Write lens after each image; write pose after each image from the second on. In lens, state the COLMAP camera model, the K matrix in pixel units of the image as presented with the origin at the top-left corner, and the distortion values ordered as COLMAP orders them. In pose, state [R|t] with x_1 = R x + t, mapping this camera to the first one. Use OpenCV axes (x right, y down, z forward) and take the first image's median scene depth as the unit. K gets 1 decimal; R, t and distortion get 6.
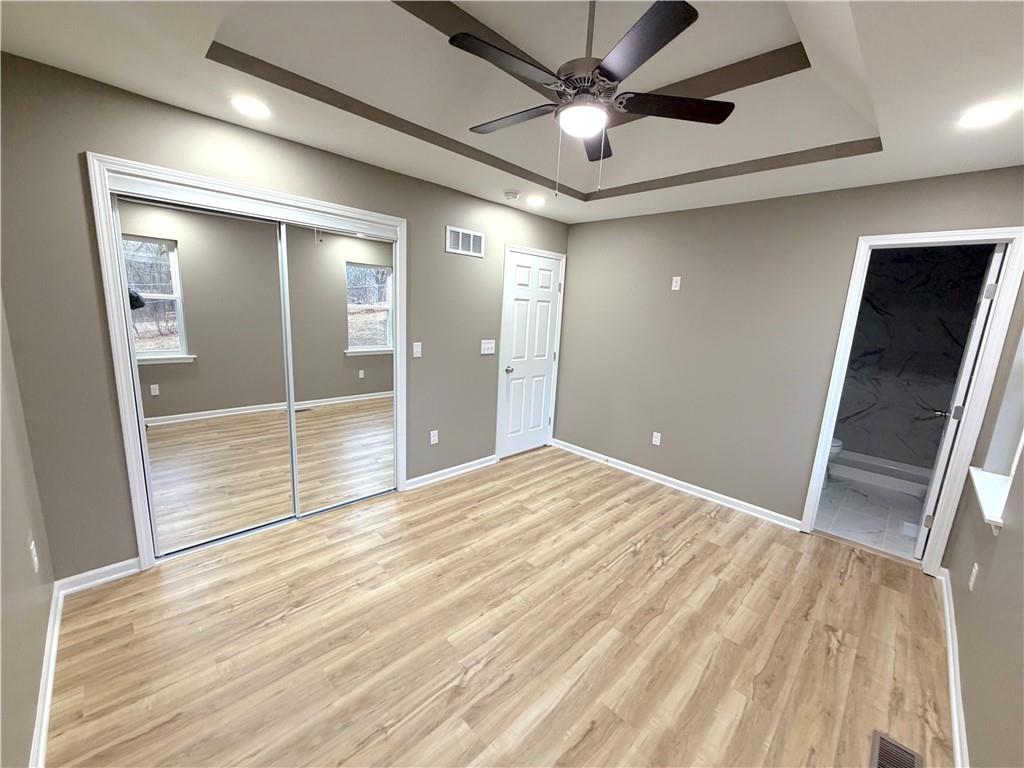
lens RADIAL K [[407.2, 0, 512.9], [0, 407.2, 386.7], [0, 0, 1]] dist [0.000988, 0.000010]
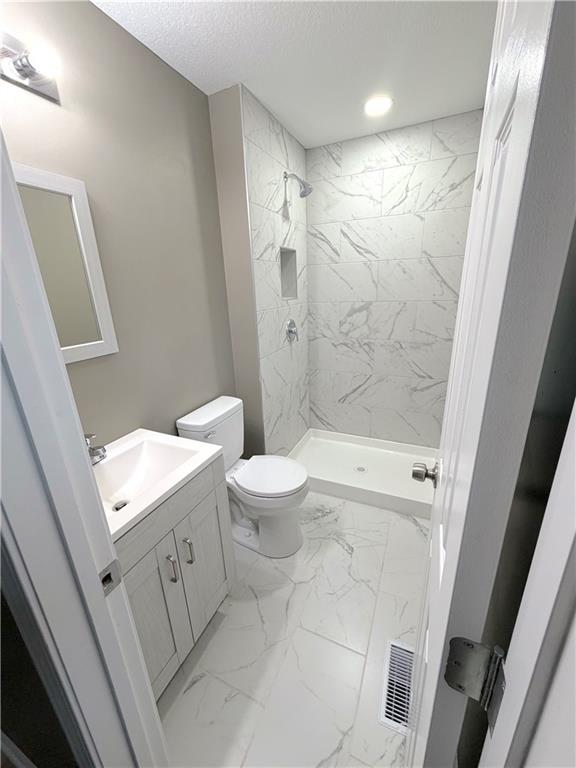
lens RADIAL K [[305.4, 0, 287.1], [0, 305.4, 383.1], [0, 0, 1]] dist [0.000988, 0.000010]
pose [[0.933533, -0.193152, 0.302009, 0.570038], [0.153745, 0.976744, 0.149446, -0.055840], [-0.323851, -0.093080, 0.941518, 0.512407]]
